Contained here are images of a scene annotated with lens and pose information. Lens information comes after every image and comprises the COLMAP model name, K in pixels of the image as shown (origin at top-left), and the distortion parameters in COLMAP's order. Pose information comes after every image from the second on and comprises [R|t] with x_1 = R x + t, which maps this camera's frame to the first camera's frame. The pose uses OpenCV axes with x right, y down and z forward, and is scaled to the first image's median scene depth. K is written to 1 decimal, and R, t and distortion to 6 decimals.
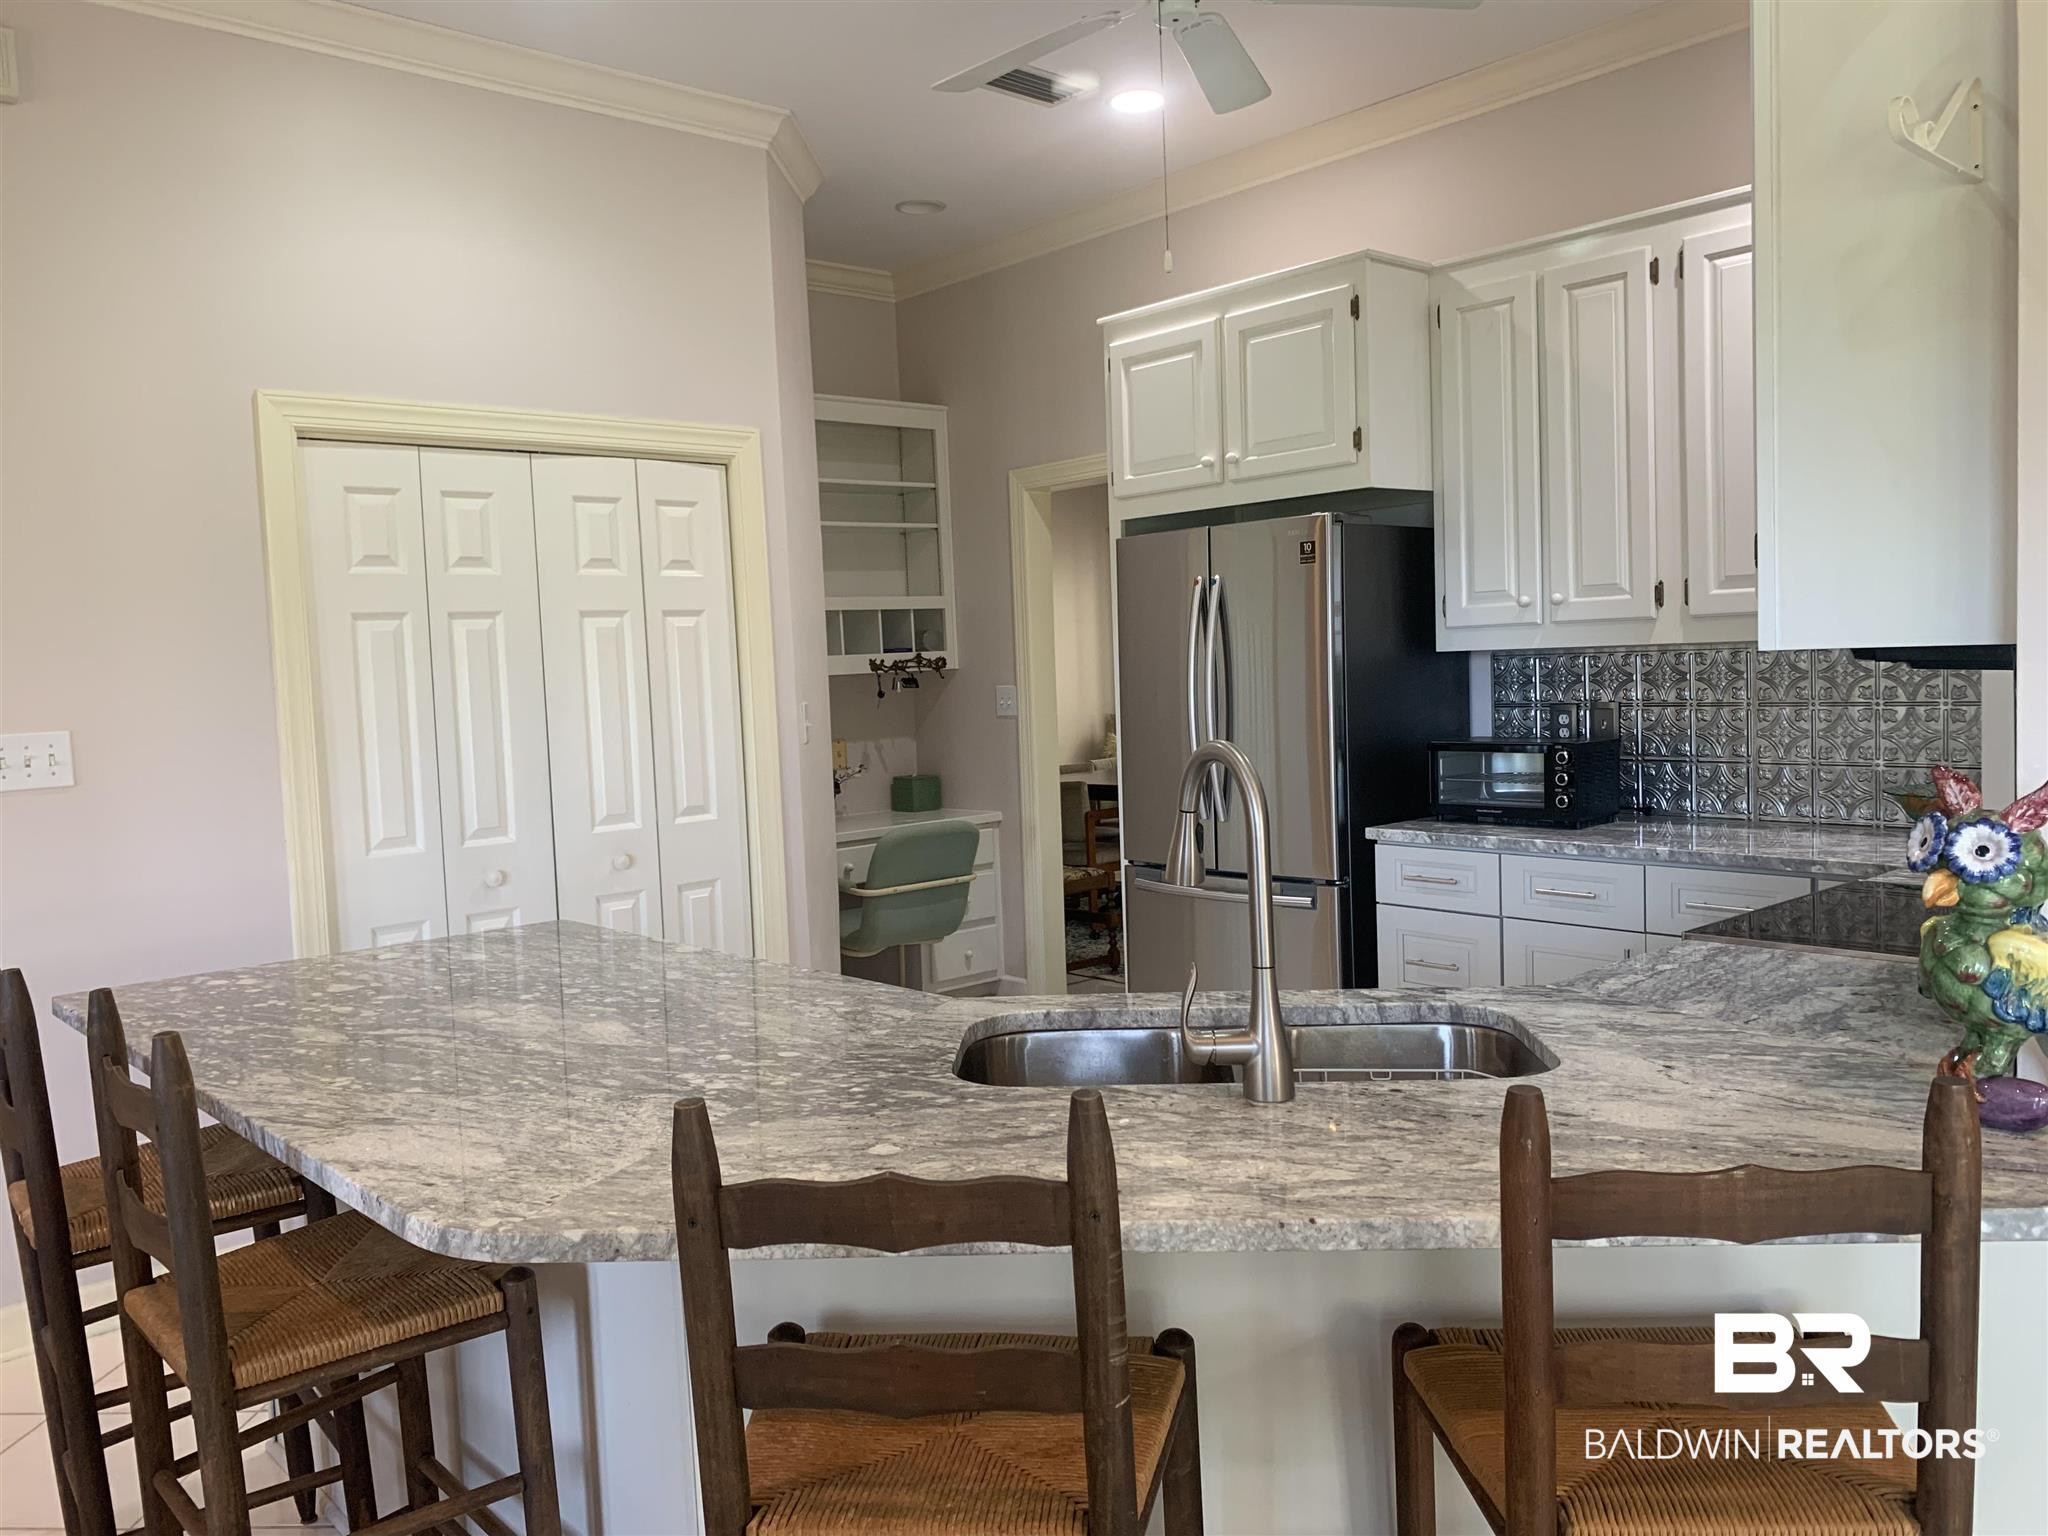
lens RADIAL K [[1568.6, 0, 1016.5], [0, 1568.6, 767.2], [0, 0, 1]] dist [0.007110, -0.009806]
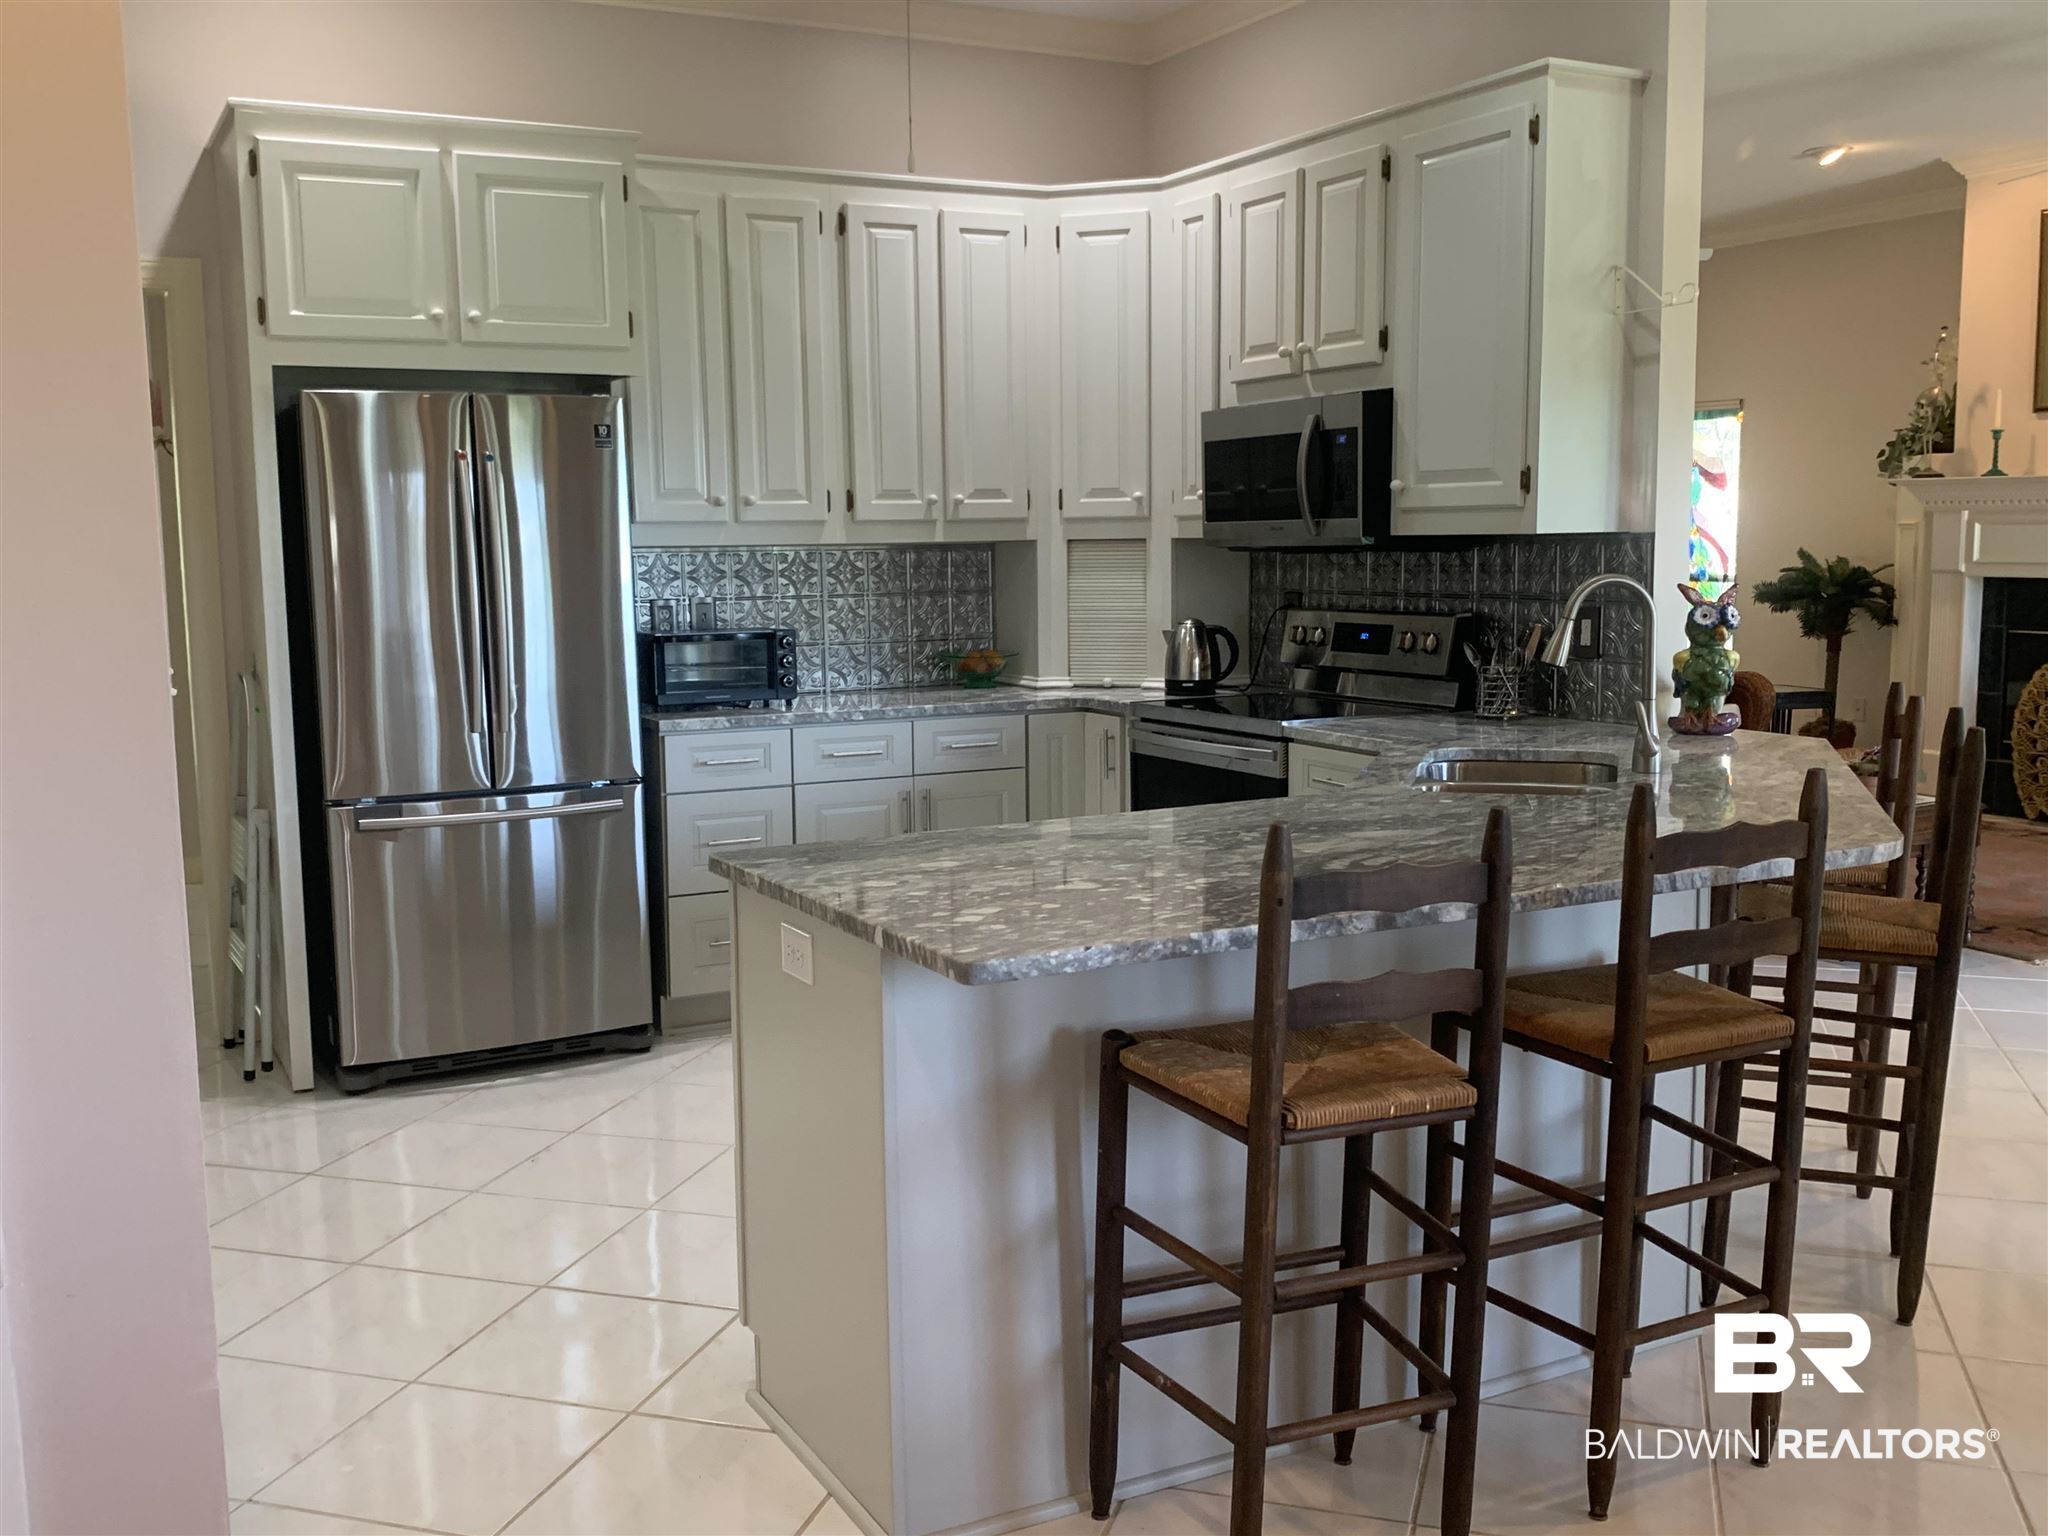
lens RADIAL K [[1918.9, 0, 1022.6], [0, 1918.9, 758.6], [0, 0, 1]] dist [0.078898, 0.000000]
pose [[0.258687, -0.077628, 0.962837, -0.903242], [0.068120, 0.995750, 0.061980, 0.002867], [-0.963556, 0.049555, 0.262875, 0.457503]]
